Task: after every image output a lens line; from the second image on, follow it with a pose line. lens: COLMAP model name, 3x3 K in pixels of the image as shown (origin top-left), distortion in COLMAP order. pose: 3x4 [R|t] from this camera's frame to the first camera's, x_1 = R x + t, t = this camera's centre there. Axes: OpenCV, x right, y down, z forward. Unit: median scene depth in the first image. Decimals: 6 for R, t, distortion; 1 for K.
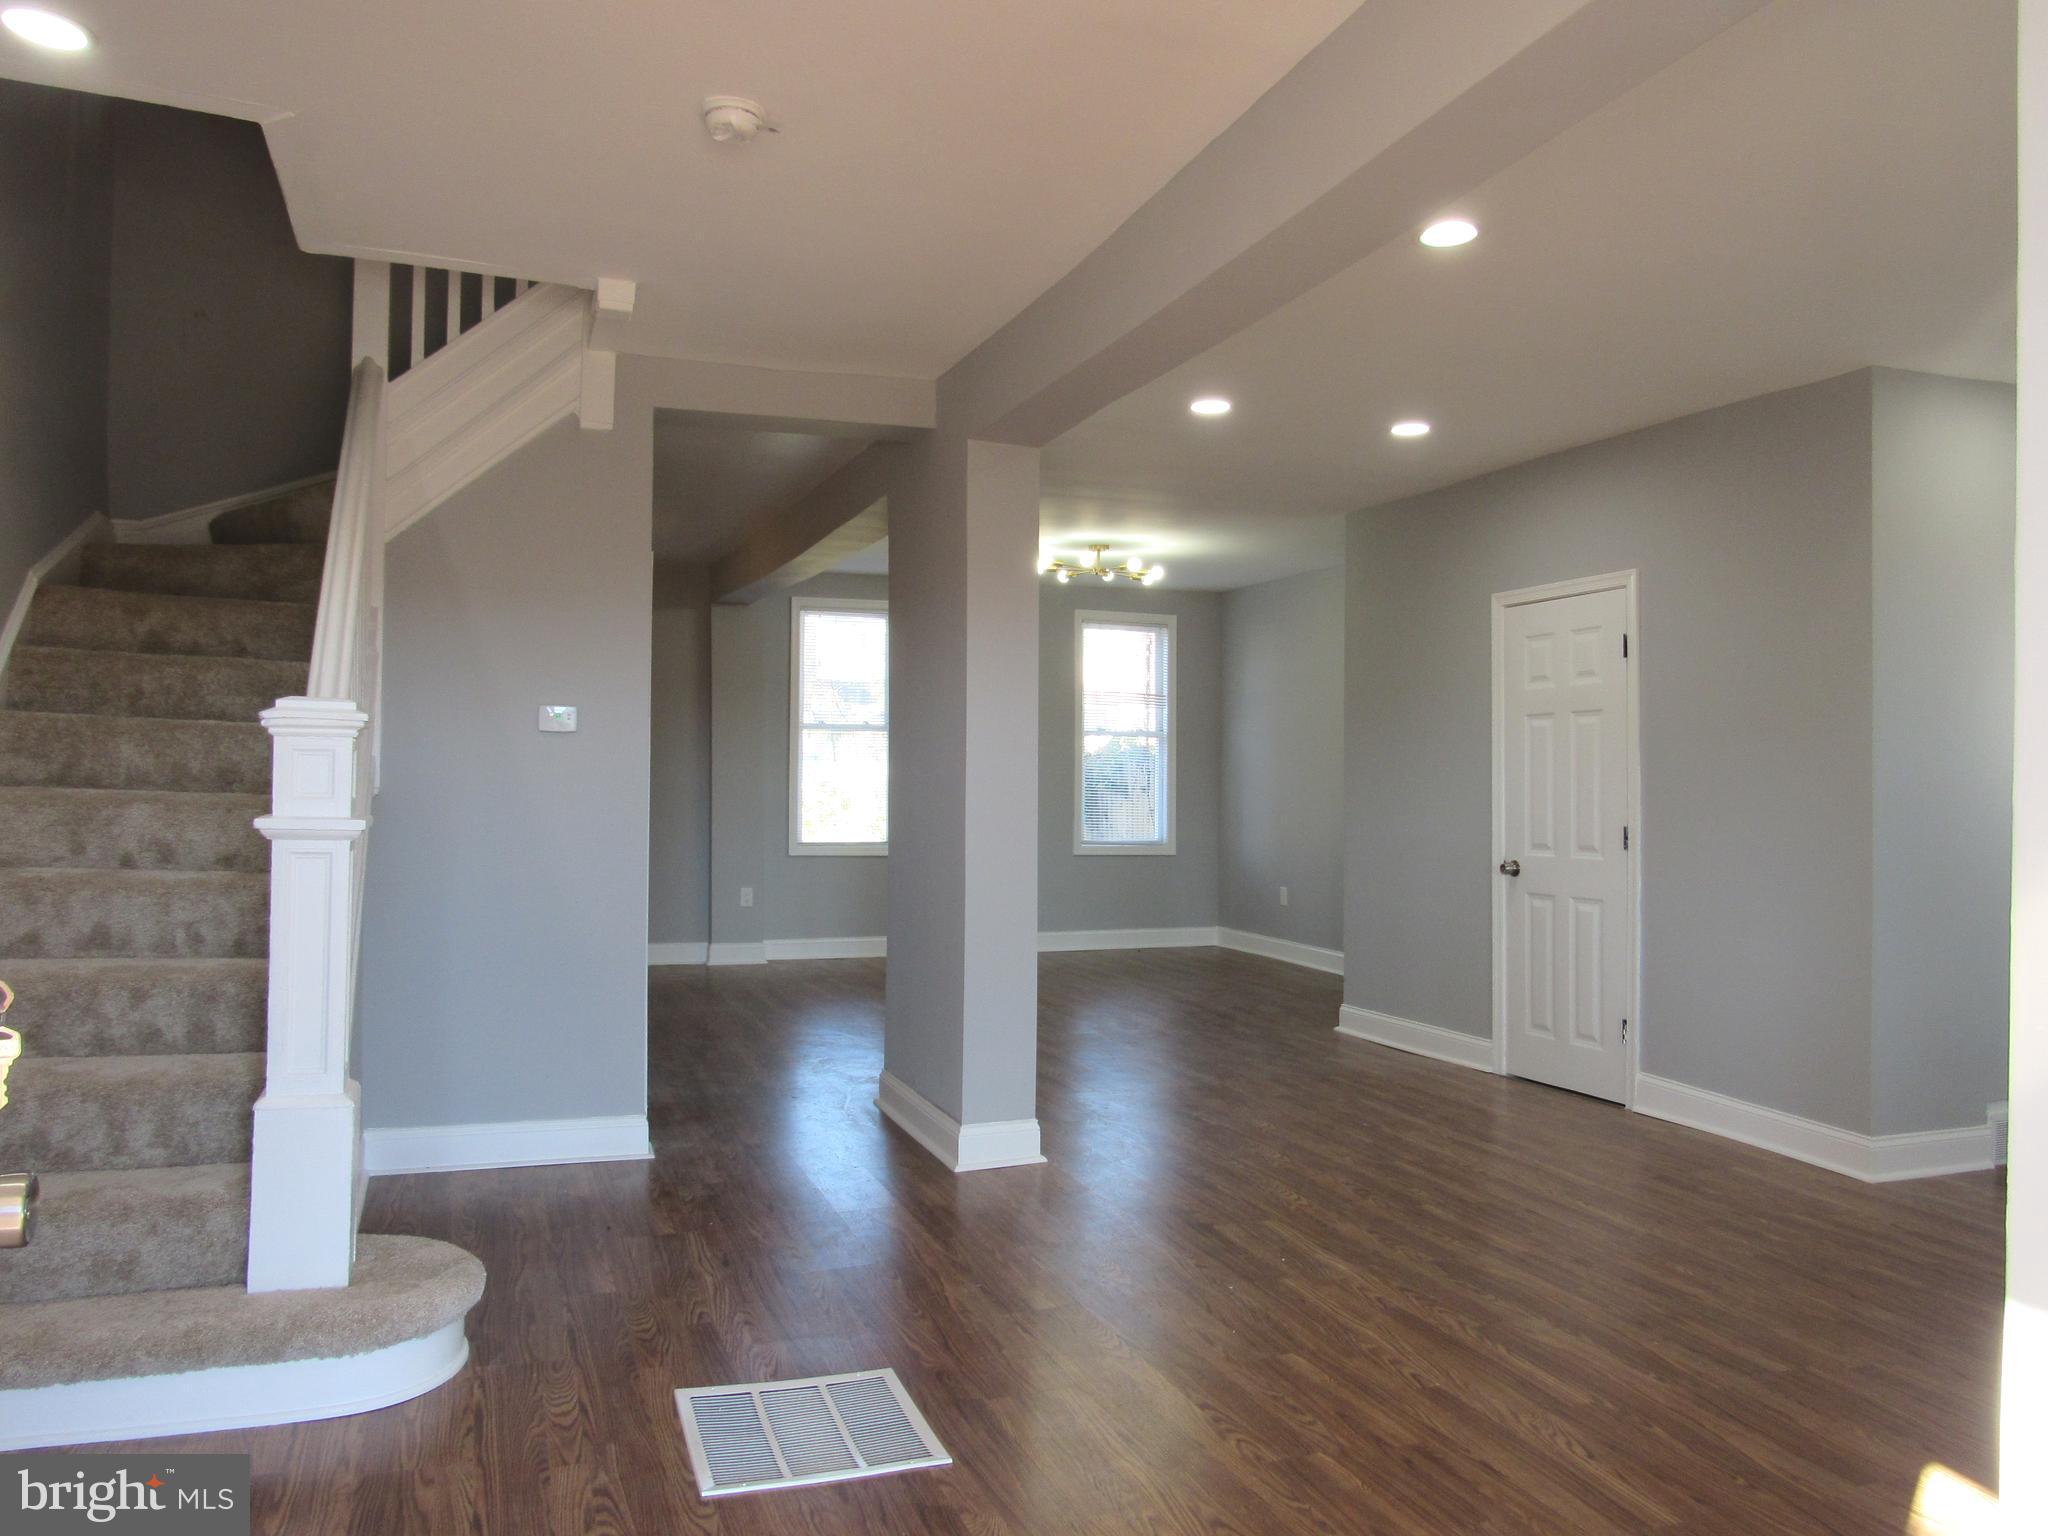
lens RADIAL K [[1459.0, 0, 1024.0], [0, 1459.0, 768.0], [0, 0, 1]] dist [-0.030676, 0.000492]
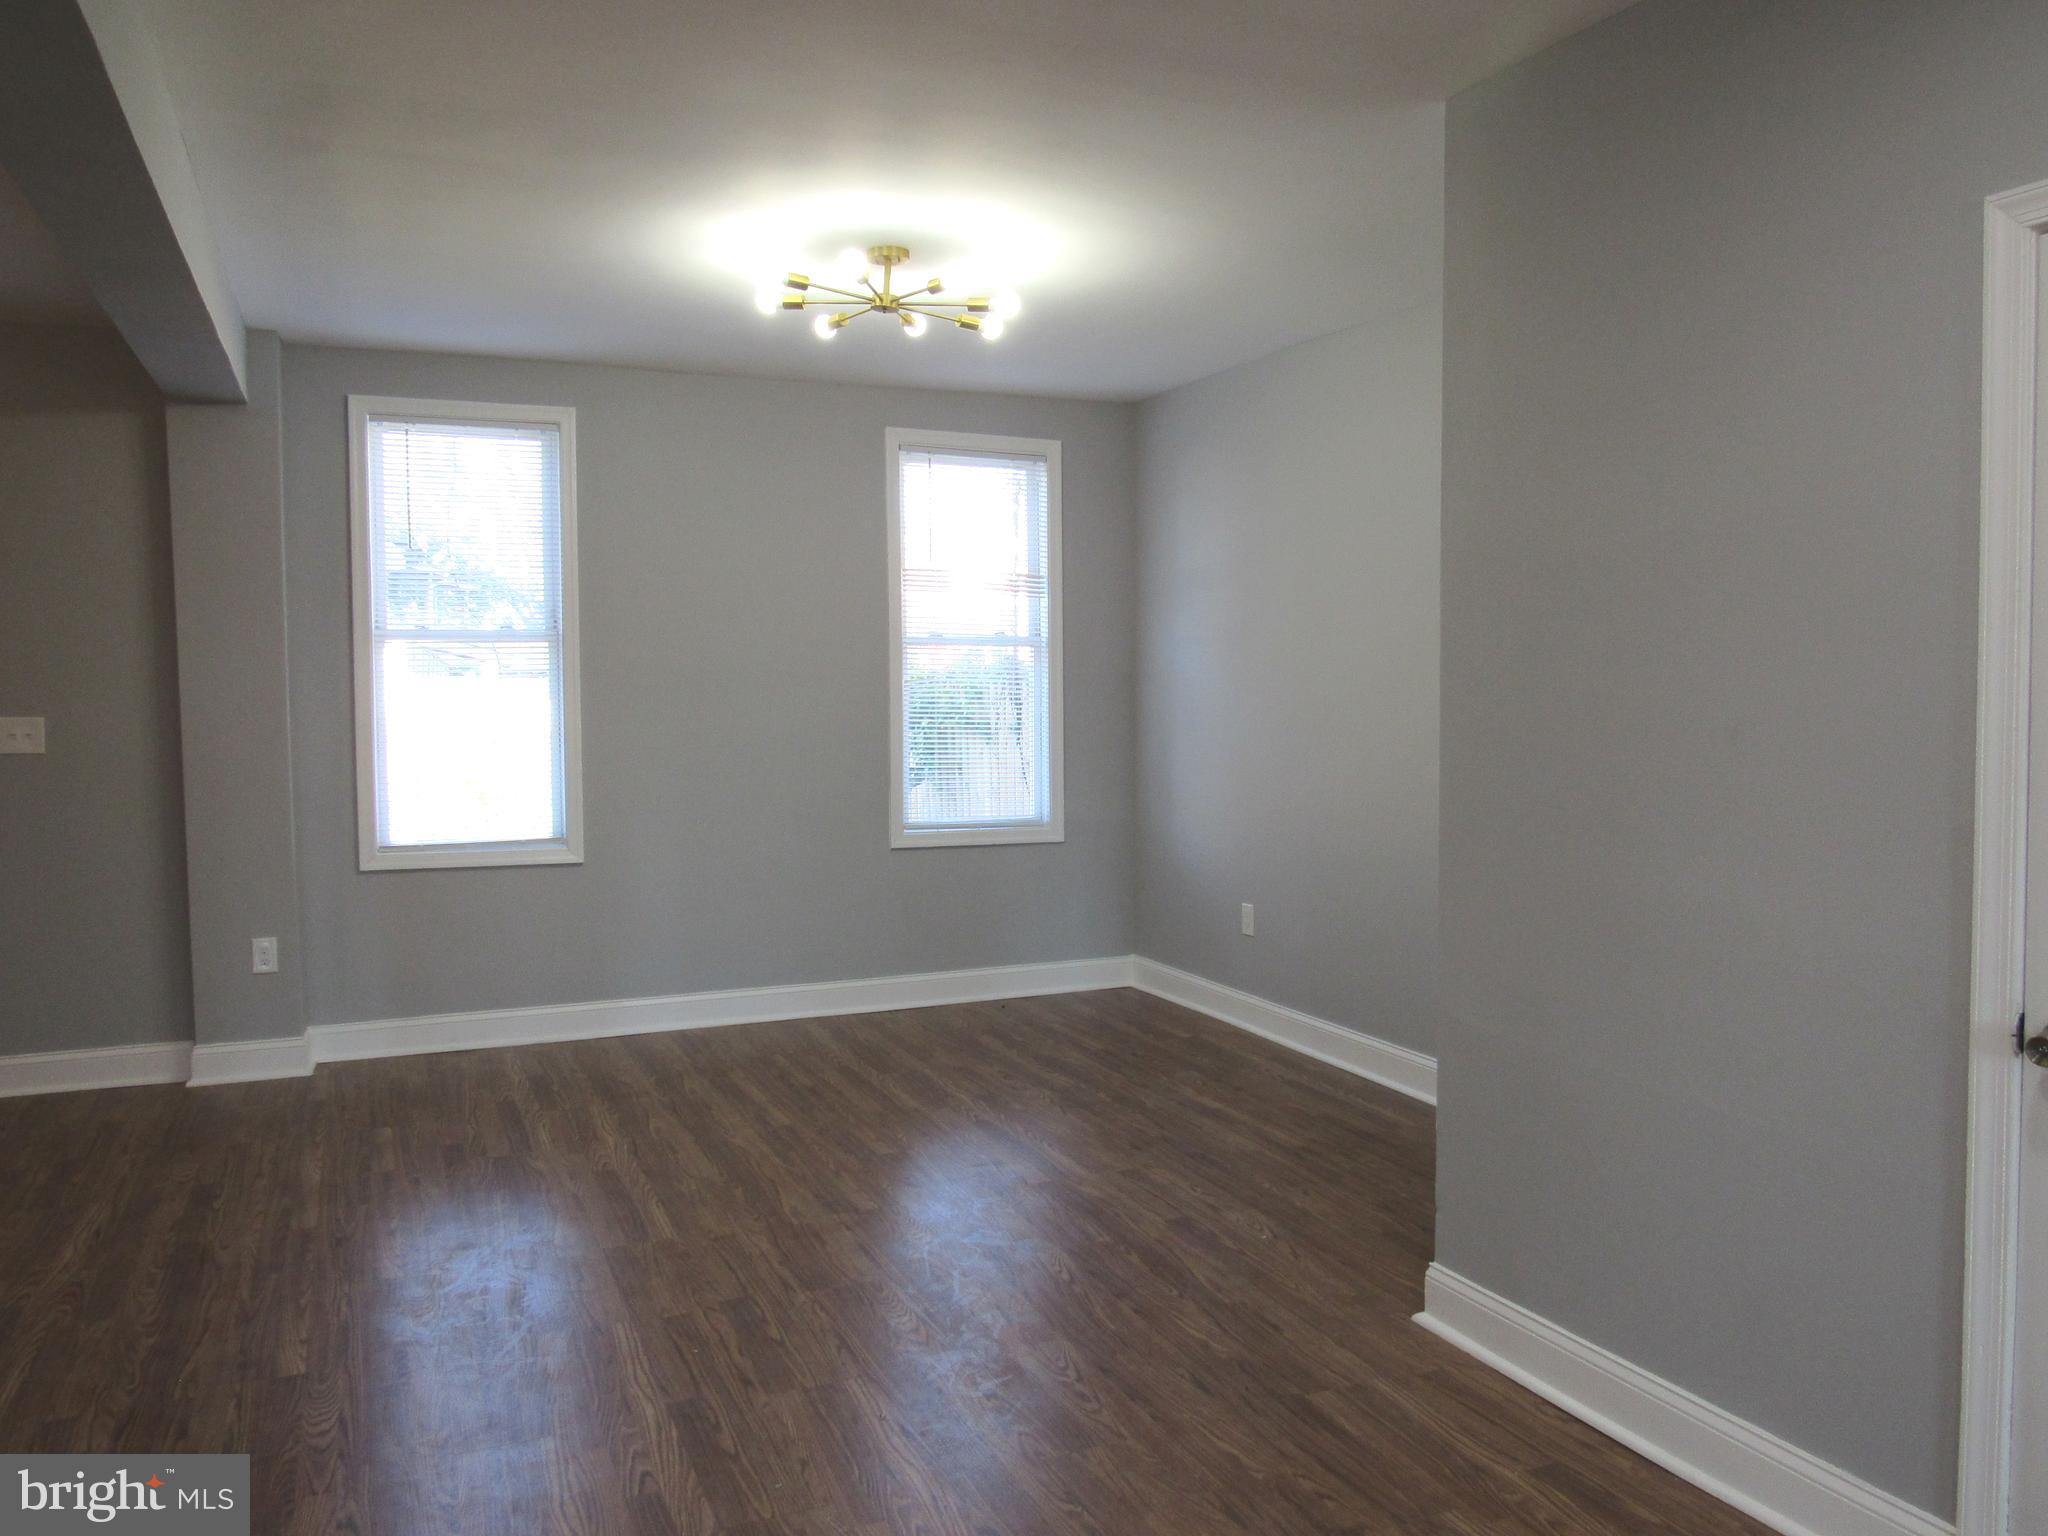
lens RADIAL K [[1459.0, 0, 1024.0], [0, 1459.0, 768.0], [0, 0, 1]] dist [-0.030676, 0.000492]
pose [[0.997826, -0.017115, 0.063642, 0.094604], [0.013111, 0.997940, 0.062800, -0.016705], [-0.064586, -0.061829, 0.995995, 0.763231]]
